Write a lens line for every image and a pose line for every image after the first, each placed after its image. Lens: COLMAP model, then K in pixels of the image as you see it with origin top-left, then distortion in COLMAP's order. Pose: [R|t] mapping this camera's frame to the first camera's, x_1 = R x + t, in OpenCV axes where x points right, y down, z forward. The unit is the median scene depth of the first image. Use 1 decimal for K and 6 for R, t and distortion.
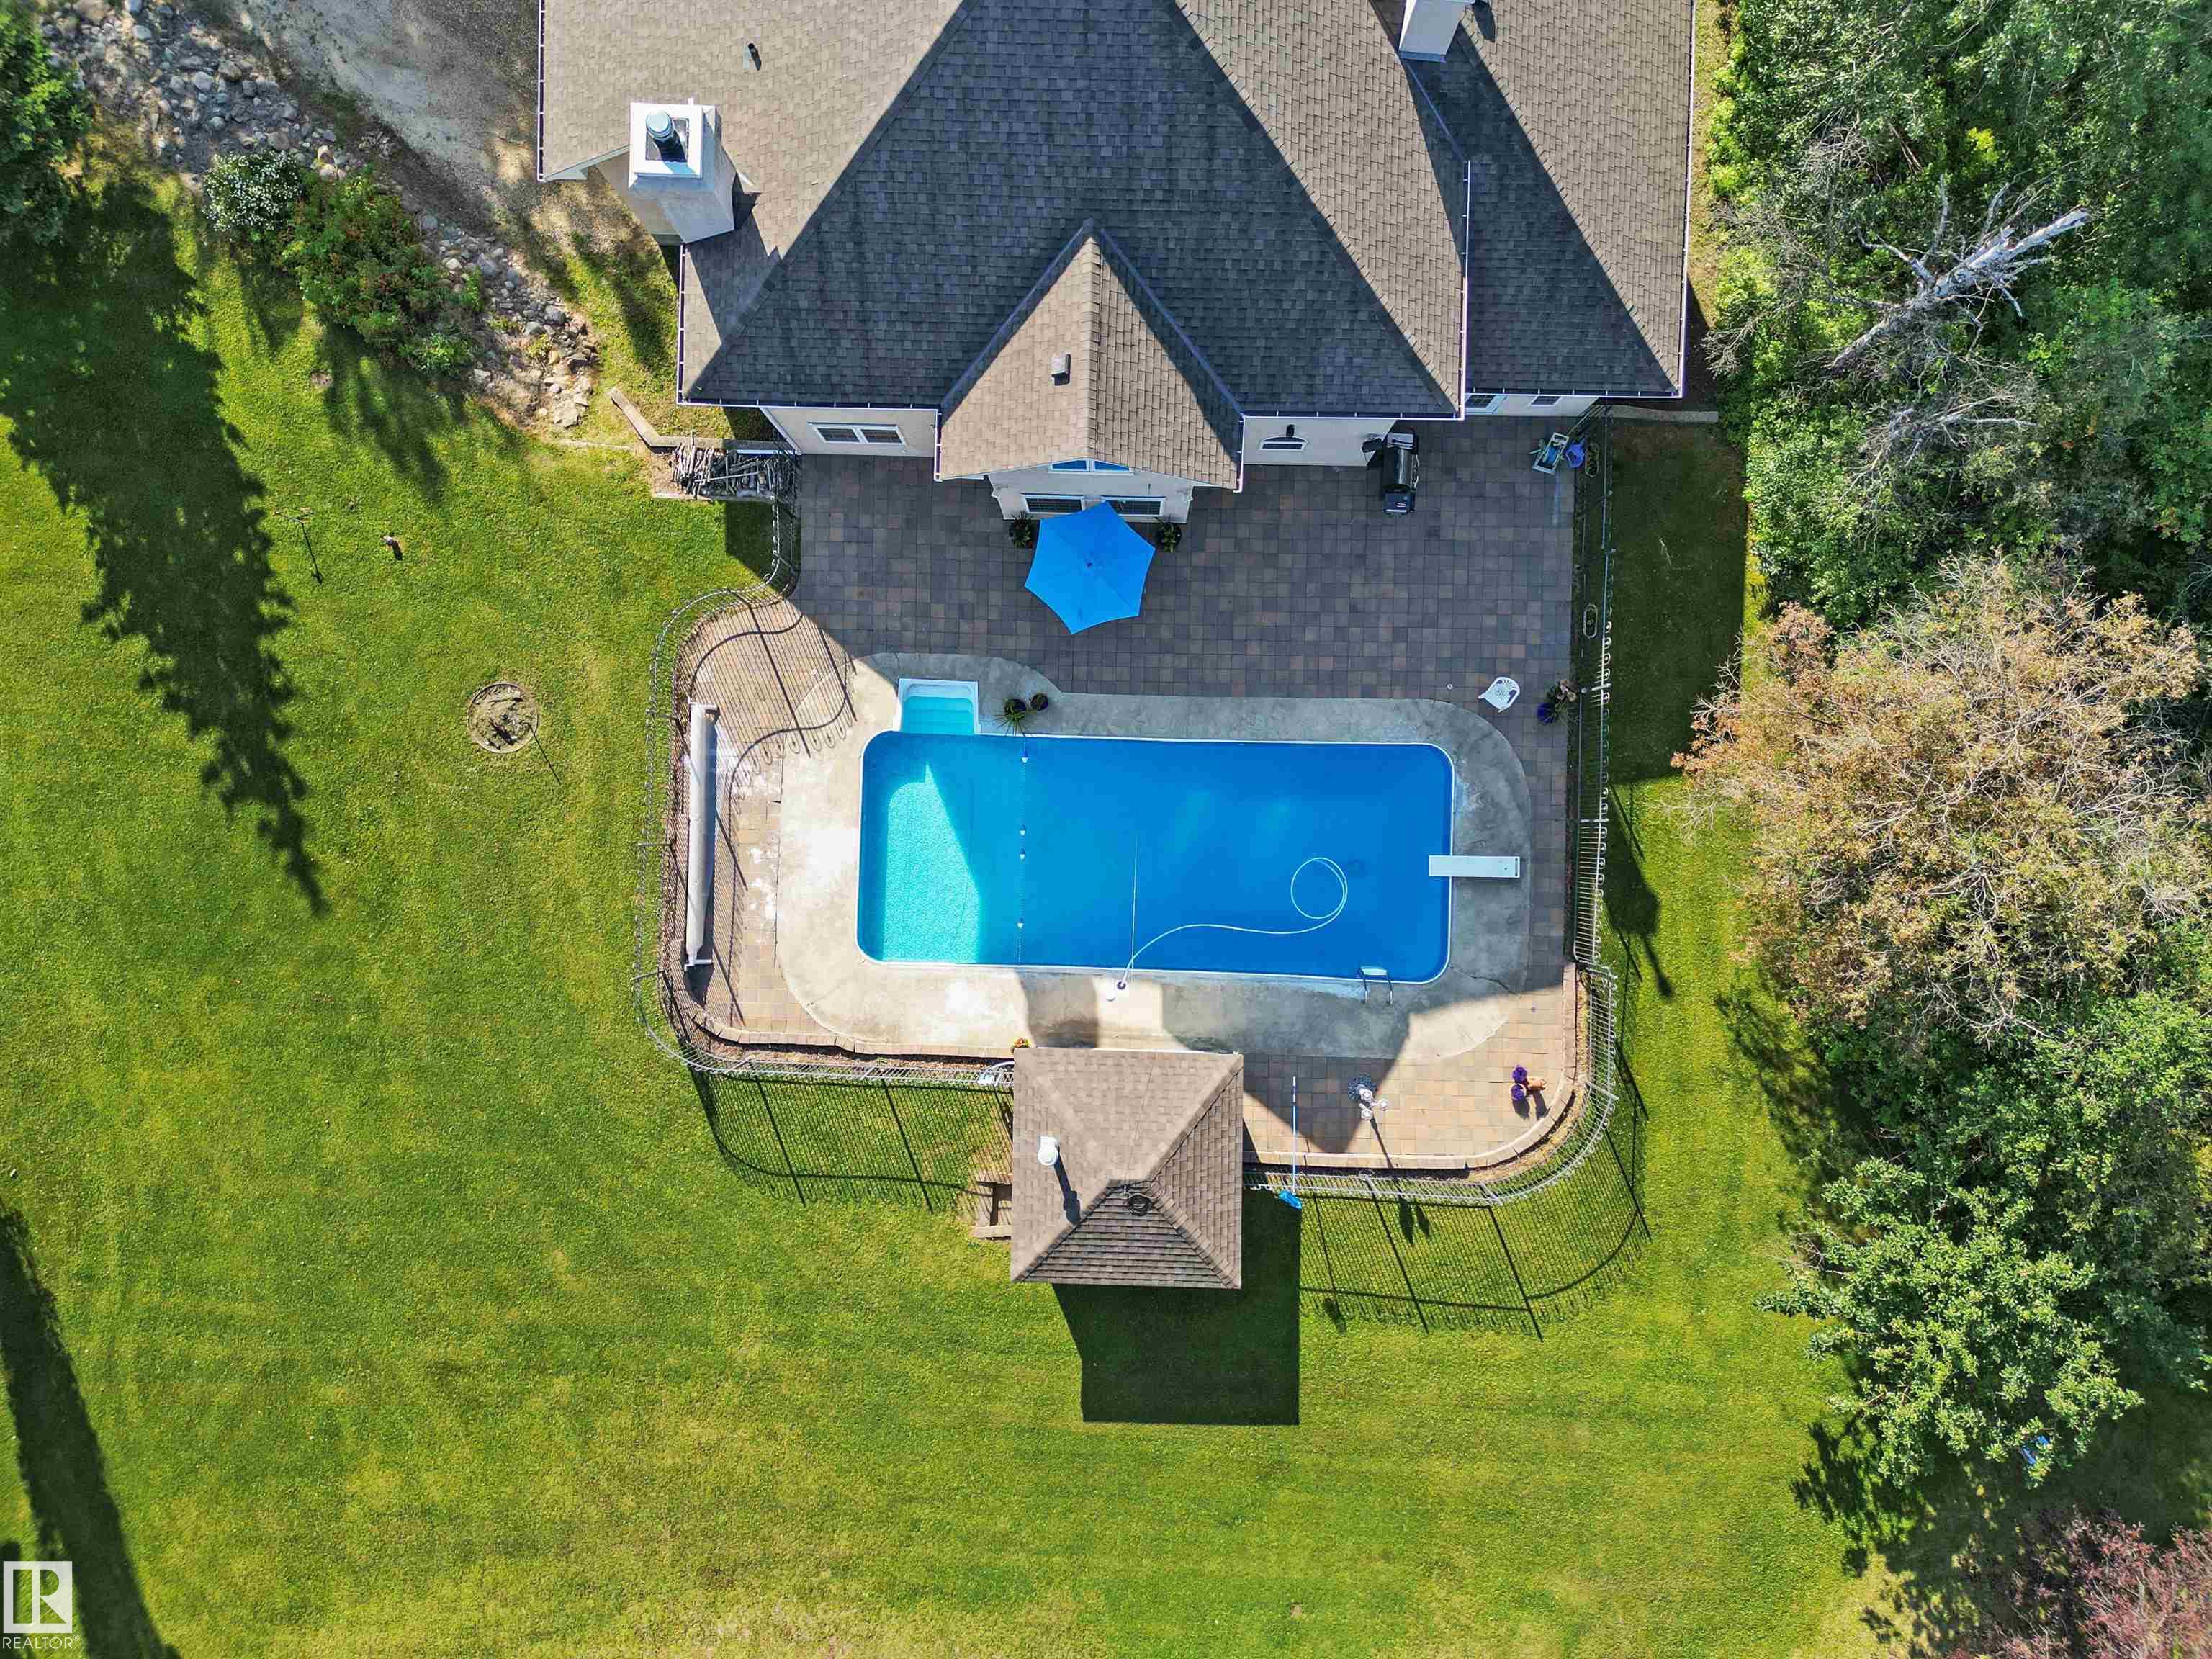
lens RADIAL K [[1542.6, 0, 1099.1], [0, 1542.6, 782.3], [0, 0, 1]] dist [0.099303, -0.111780]
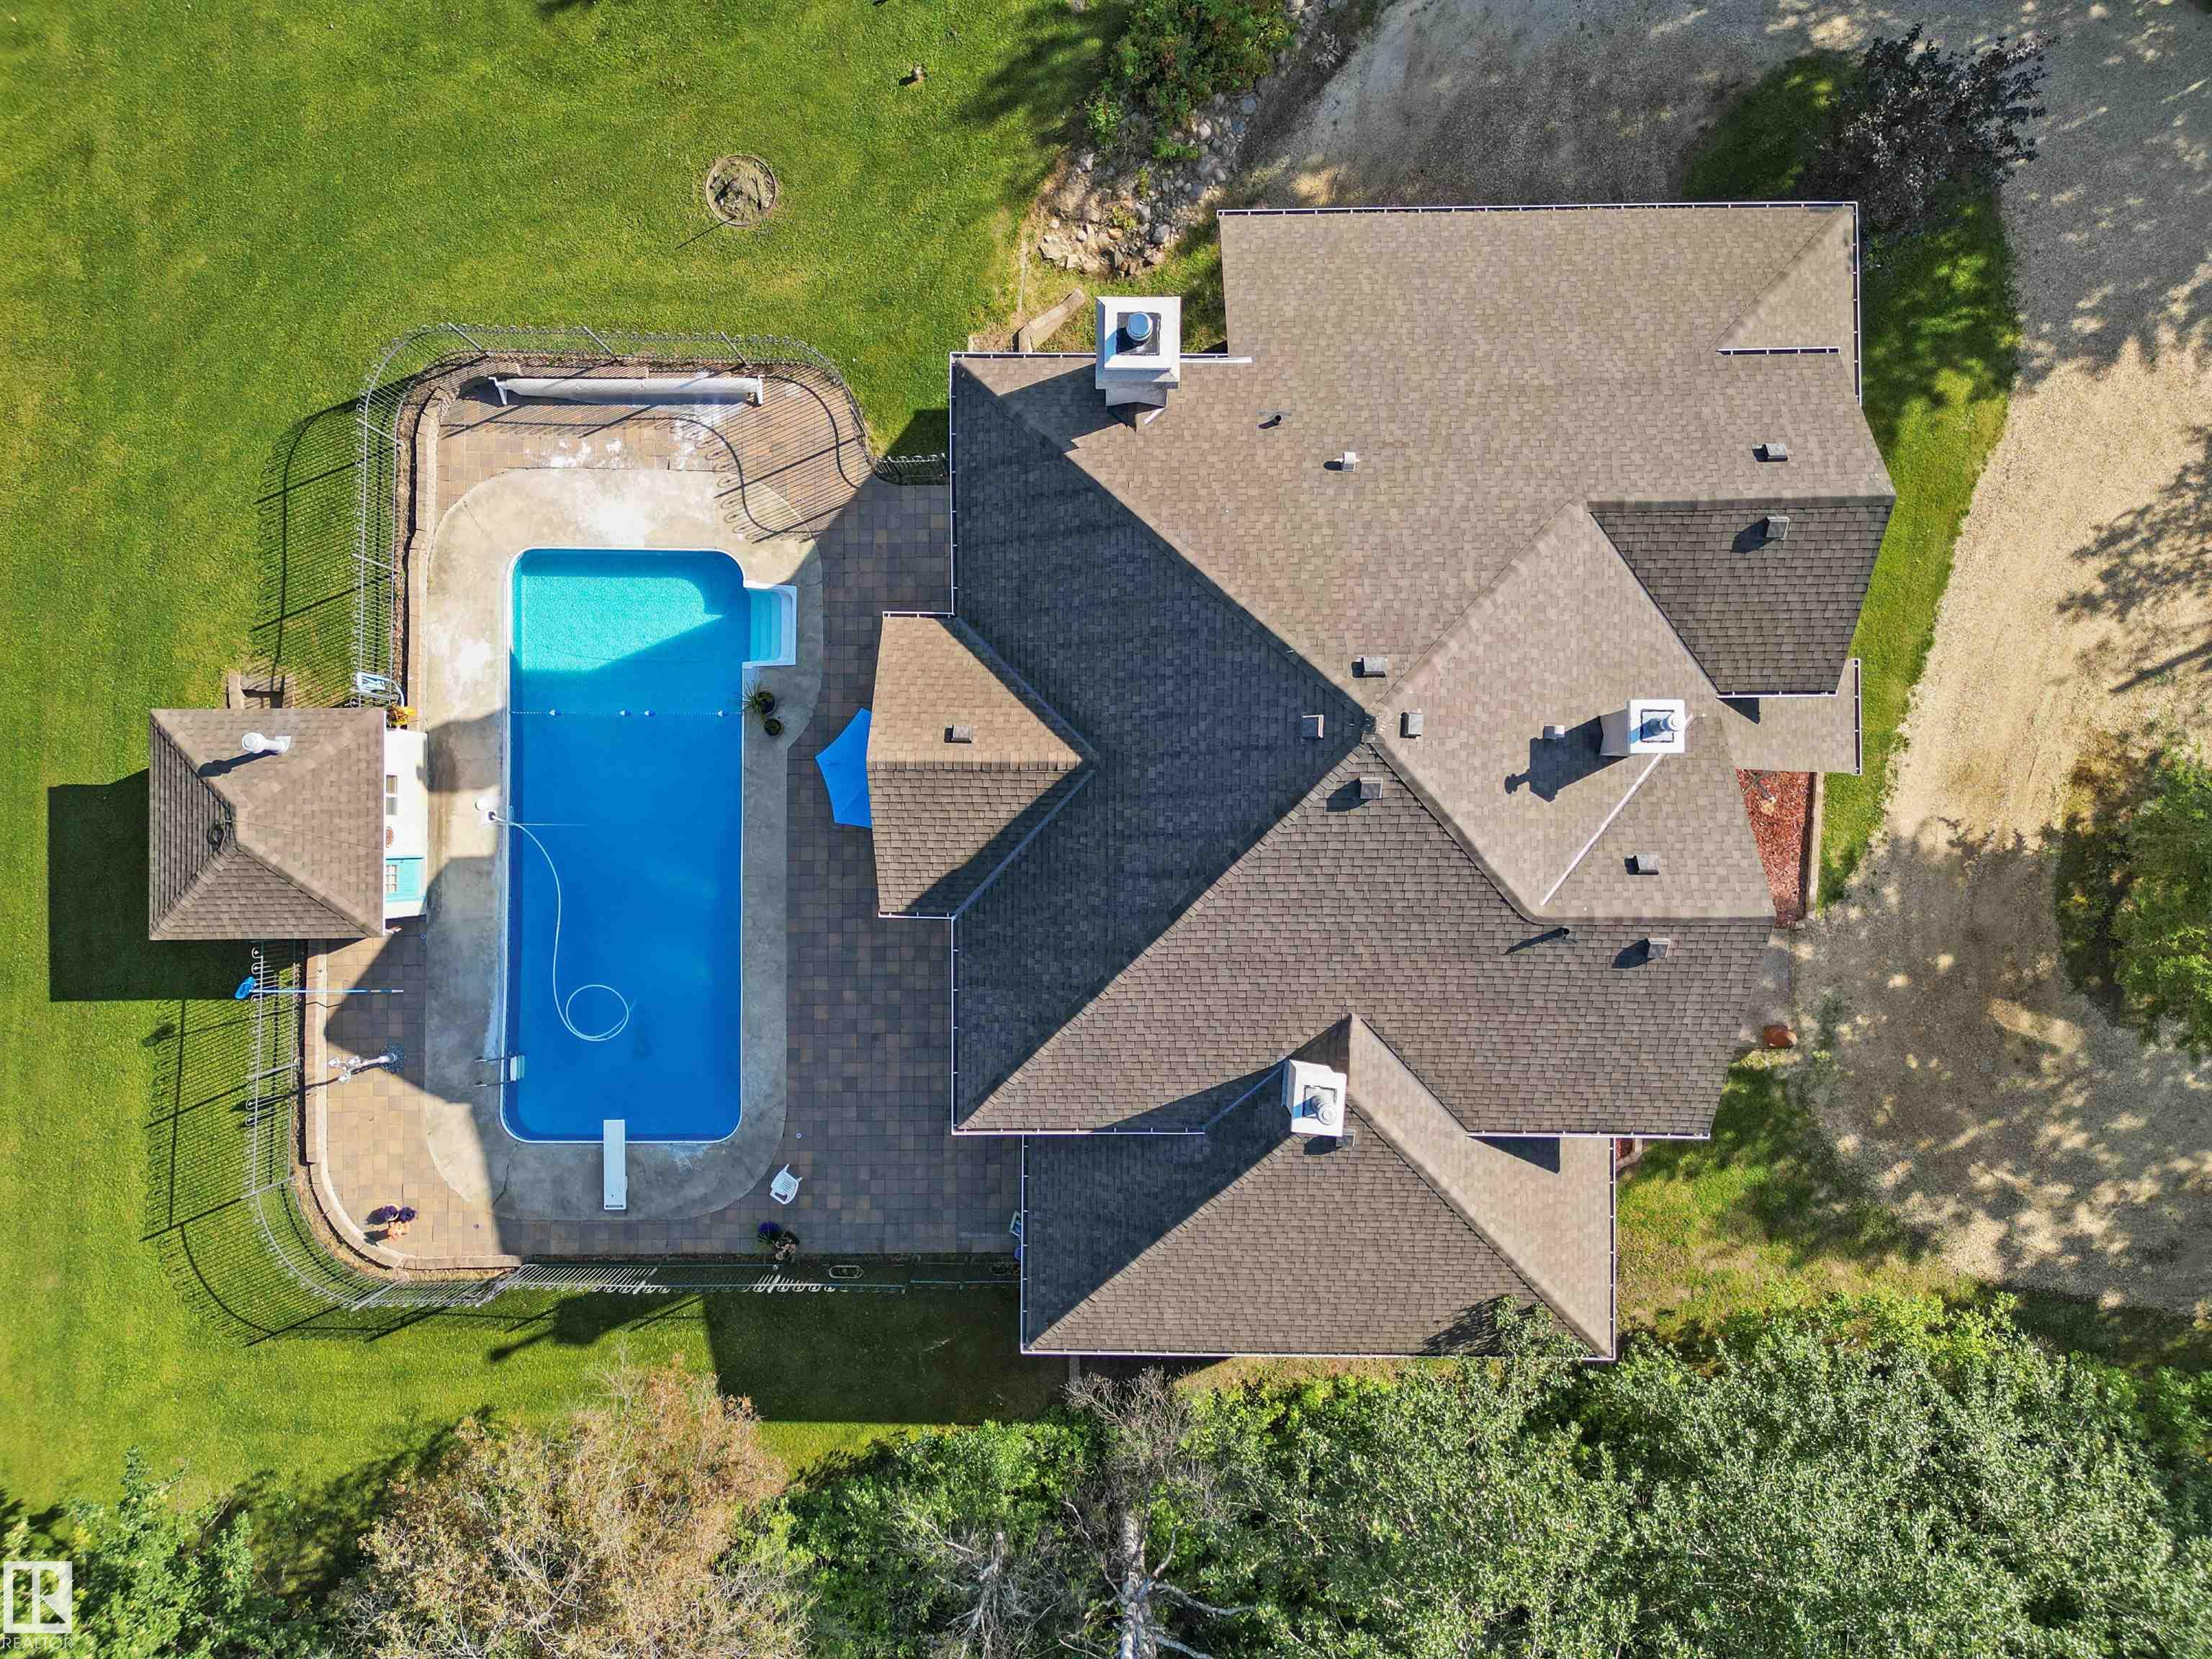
lens RADIAL K [[1561.9, 0, 1102.0], [0, 1561.9, 819.3], [0, 0, 1]] dist [0.071643, -0.047361]
pose [[0.024668, 0.999681, 0.005499, 0.021249], [-0.999463, 0.024543, 0.021707, -0.287347], [0.021566, -0.006031, 0.999749, -0.010126]]
